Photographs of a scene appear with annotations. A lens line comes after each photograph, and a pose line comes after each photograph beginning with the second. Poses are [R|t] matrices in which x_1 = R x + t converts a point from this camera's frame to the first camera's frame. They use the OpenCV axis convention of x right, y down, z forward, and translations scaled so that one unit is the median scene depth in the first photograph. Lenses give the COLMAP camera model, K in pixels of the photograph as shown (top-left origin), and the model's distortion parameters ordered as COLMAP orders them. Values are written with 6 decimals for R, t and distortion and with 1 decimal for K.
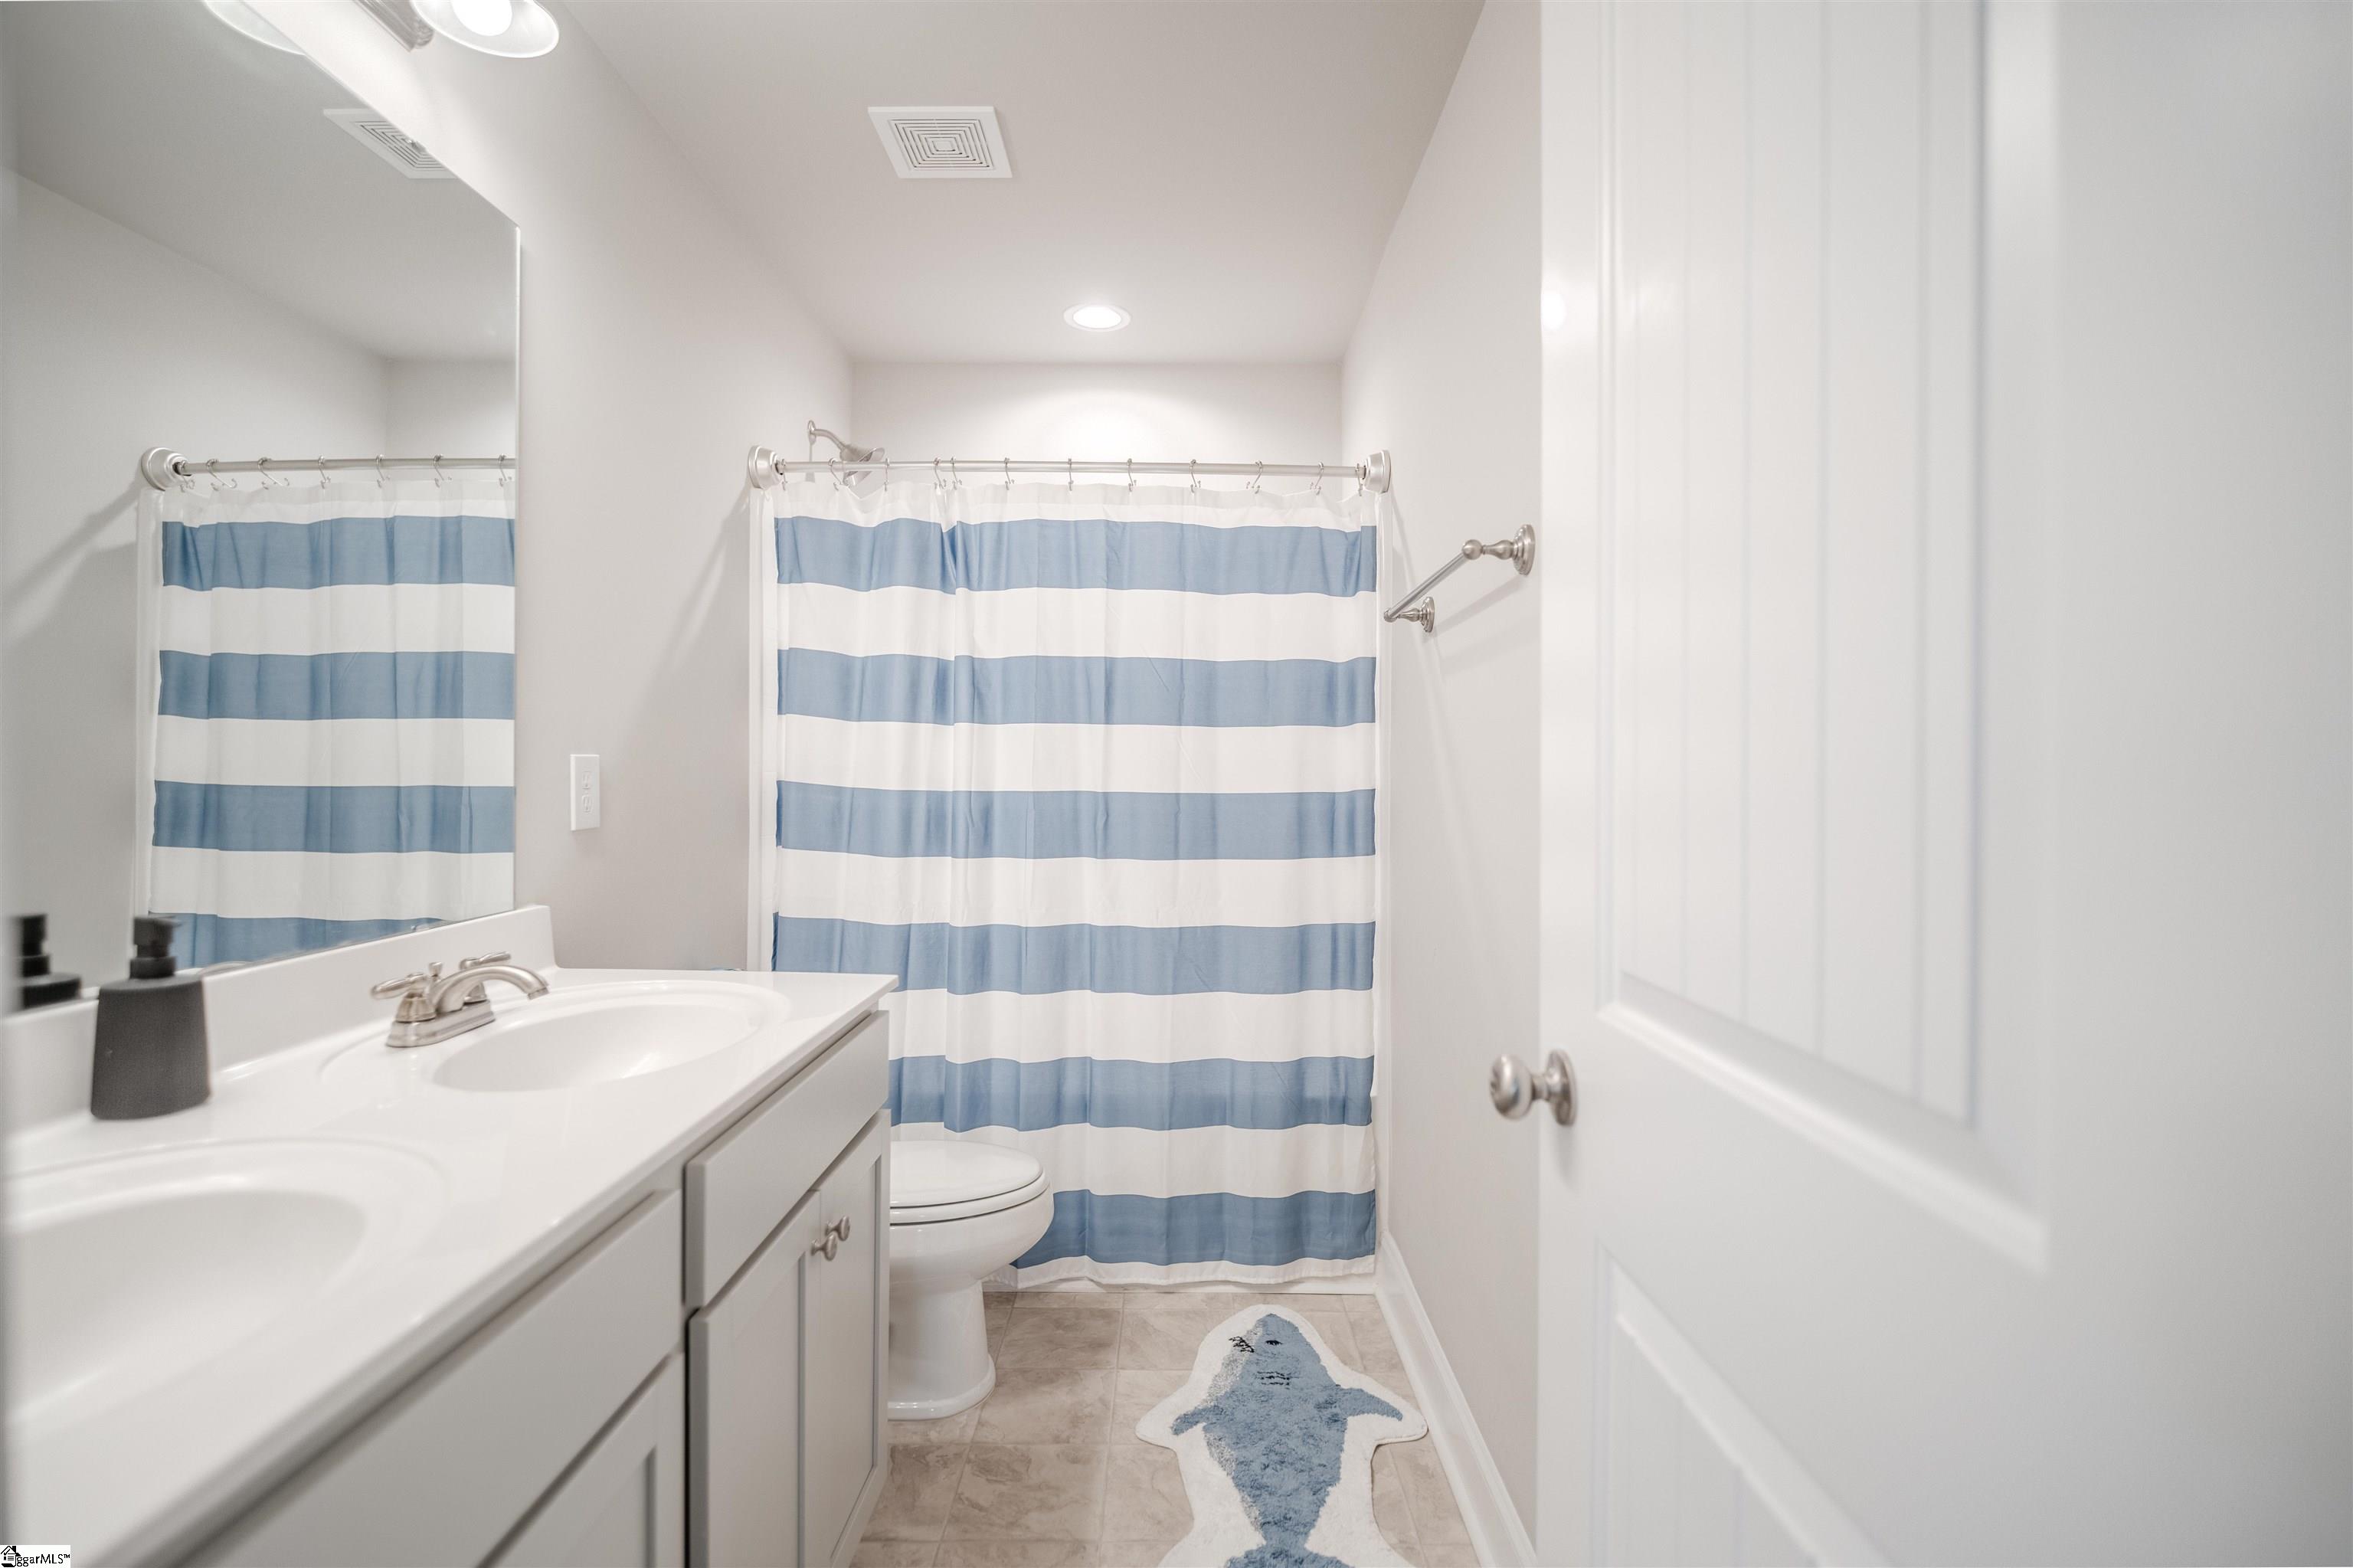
lens RADIAL K [[1096.8, 0, 1164.6], [0, 1096.8, 780.1], [0, 0, 1]] dist [0.002346, -0.008734]
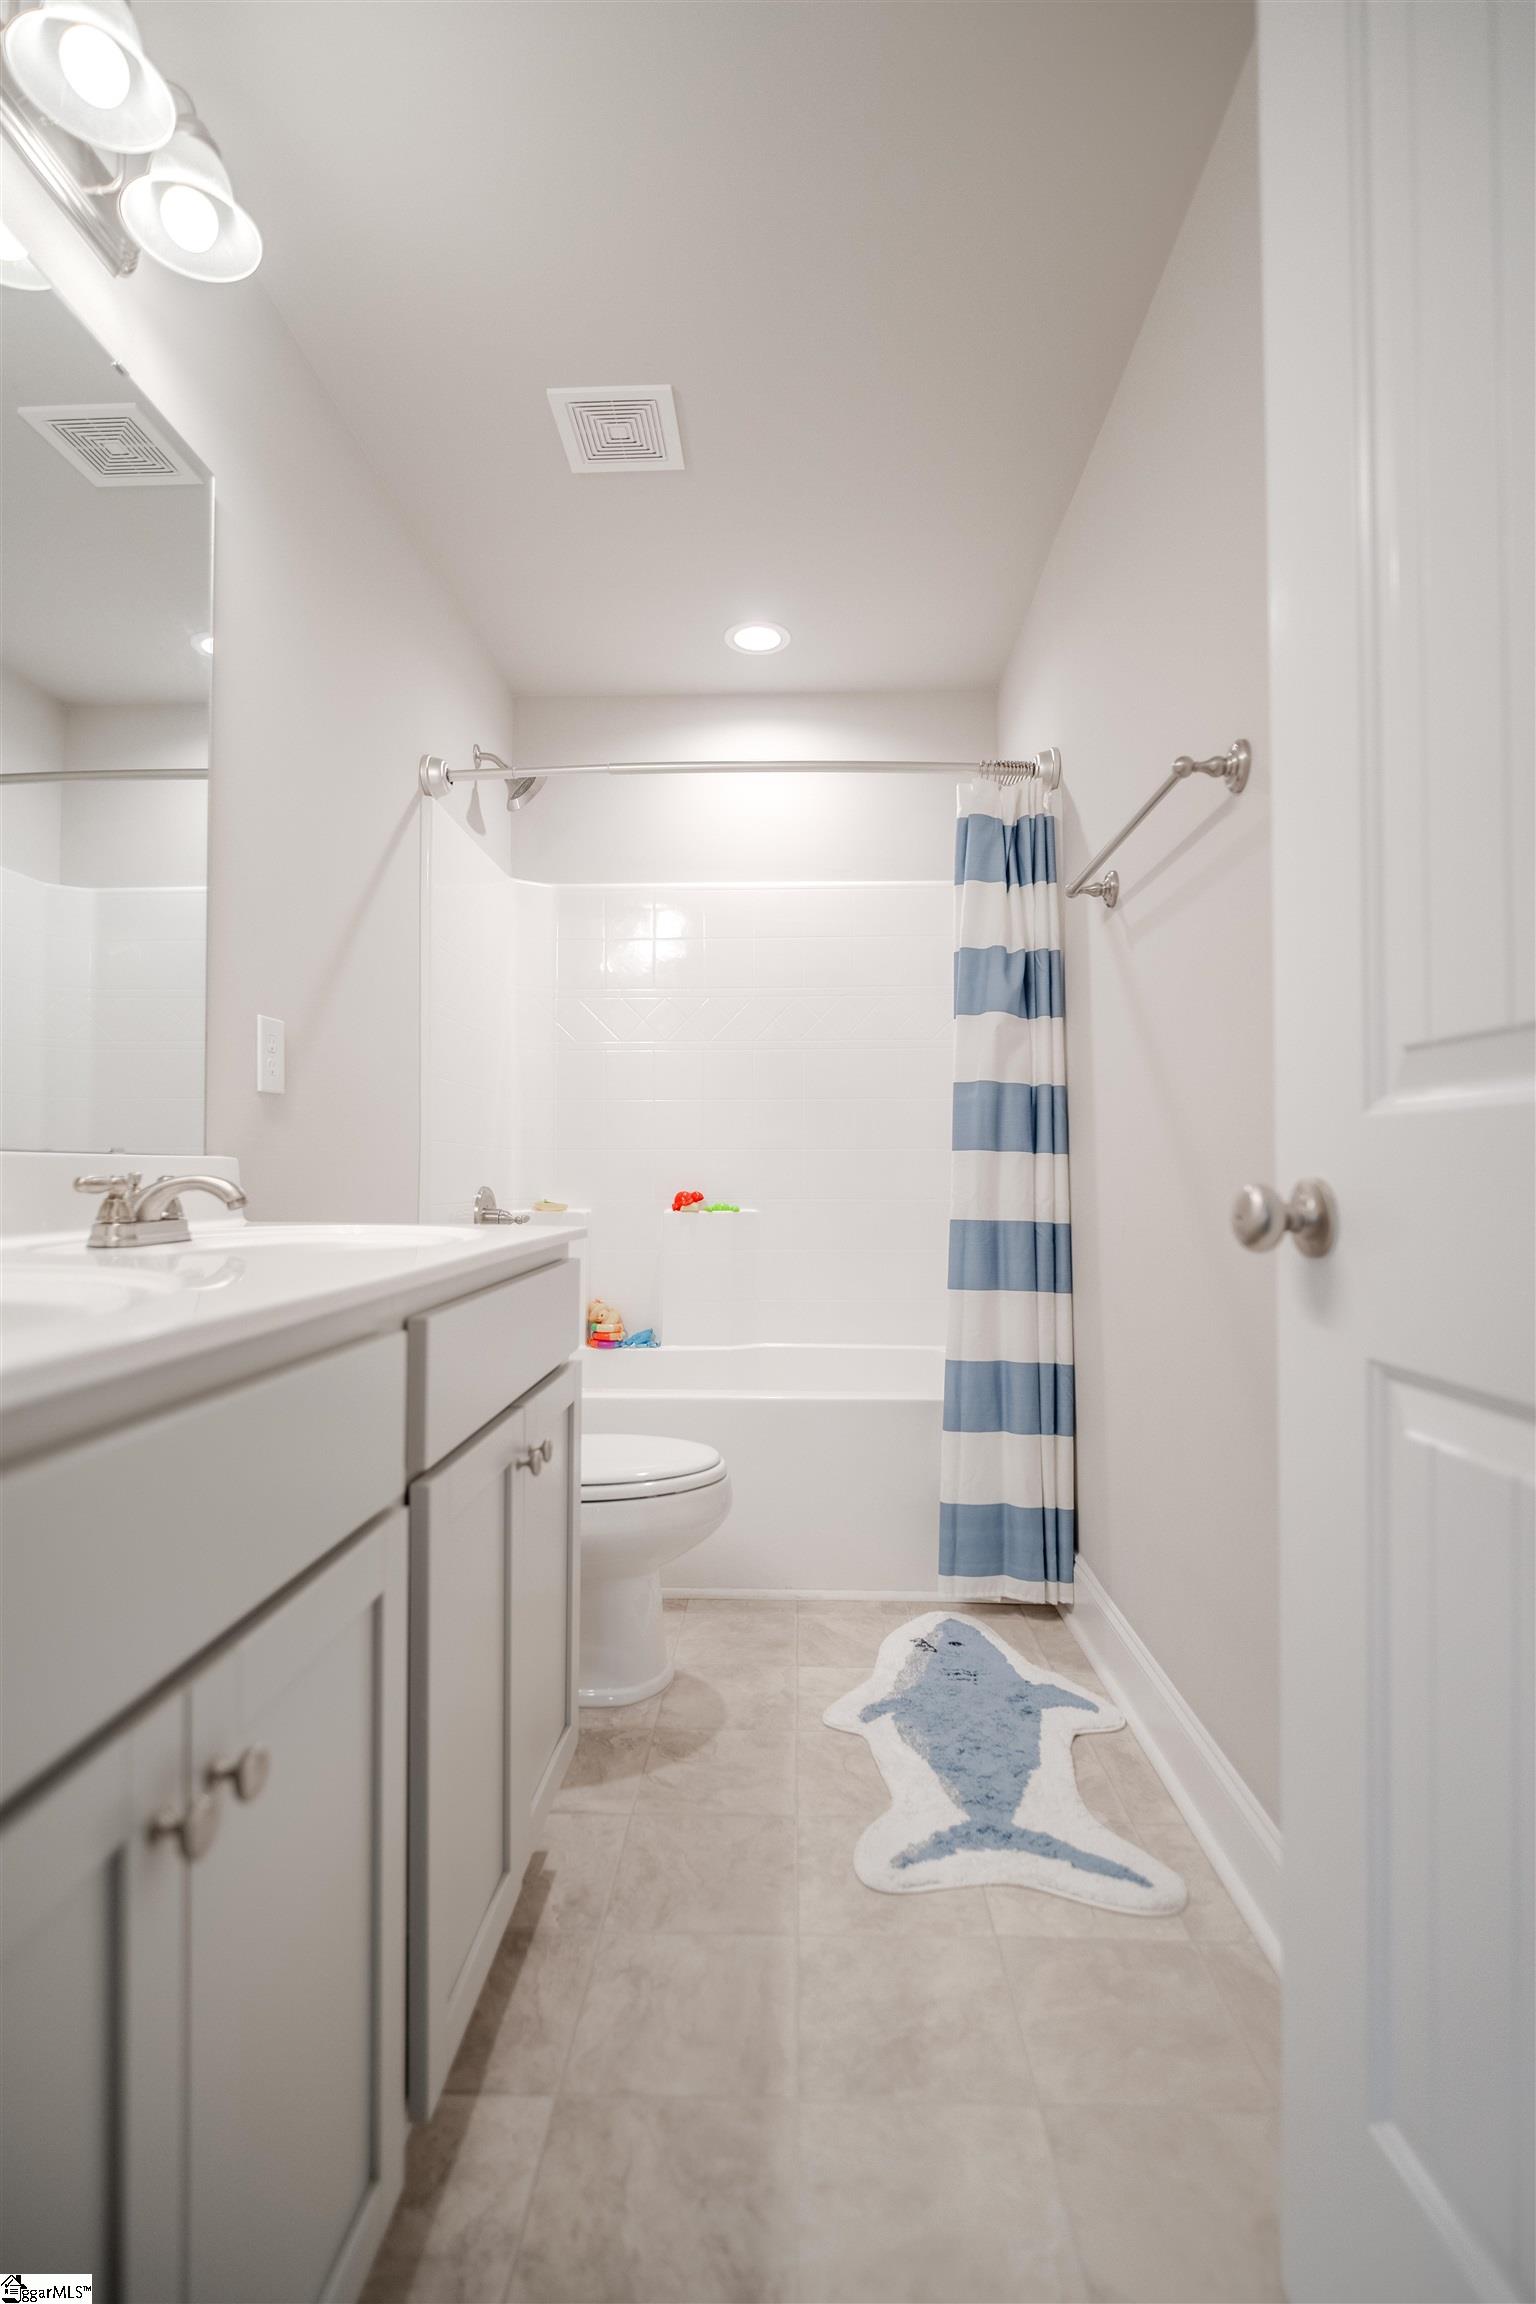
lens RADIAL K [[1073.9, 0, 757.5], [0, 1073.9, 1152.3], [0, 0, 1]] dist [0.002346, -0.008734]
pose [[0.999440, -0.005974, -0.032919, -0.052132], [0.005248, 0.999743, -0.022071, 0.118195], [0.033043, 0.021886, 0.999214, 0.039194]]
